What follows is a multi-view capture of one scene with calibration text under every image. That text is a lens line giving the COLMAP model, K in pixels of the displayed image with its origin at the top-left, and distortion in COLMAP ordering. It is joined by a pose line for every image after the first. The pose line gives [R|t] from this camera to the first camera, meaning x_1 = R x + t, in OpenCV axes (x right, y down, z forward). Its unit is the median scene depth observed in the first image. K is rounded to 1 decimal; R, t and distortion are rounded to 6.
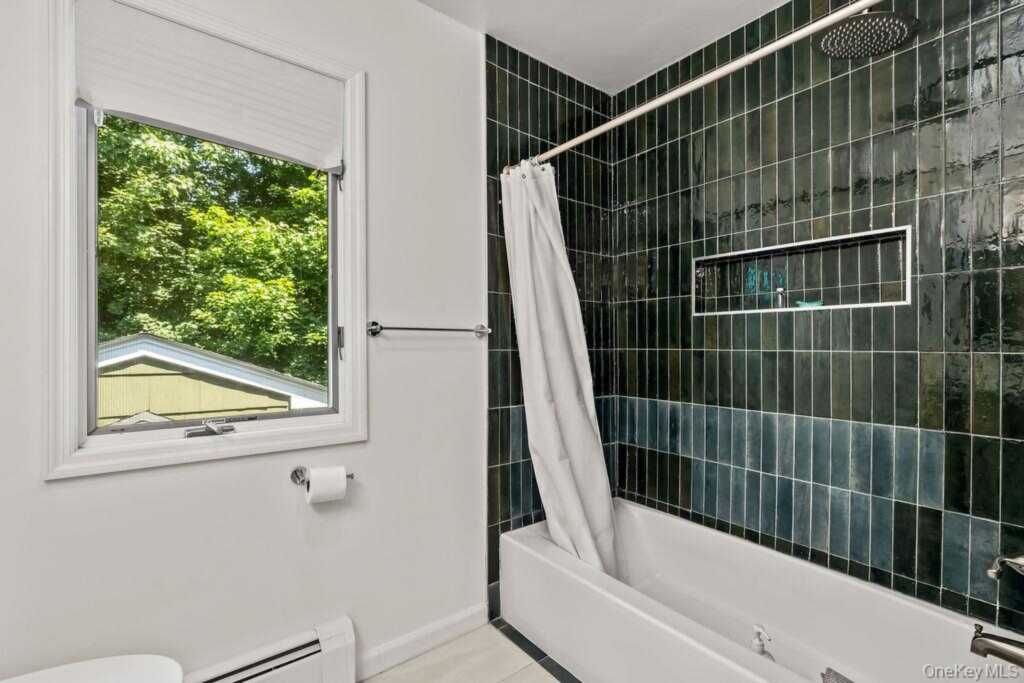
lens RADIAL K [[450.8, 0, 512.0], [0, 450.8, 341.5], [0, 0, 1]] dist [-0.001041, -0.000218]
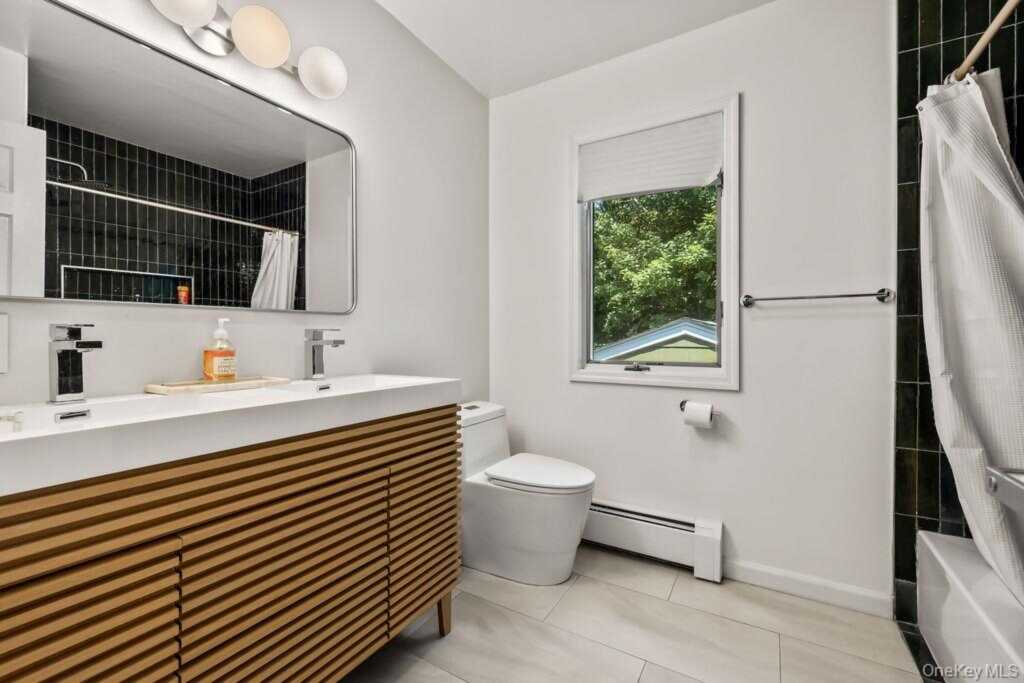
lens RADIAL K [[433.9, 0, 510.7], [0, 433.9, 335.5], [0, 0, 1]] dist [0.000497, 0.000037]
pose [[0.356650, -0.003077, -0.934233, 0.556097], [0.012794, 0.999917, 0.001591, 0.054061], [0.934150, -0.012520, 0.356660, -0.019469]]
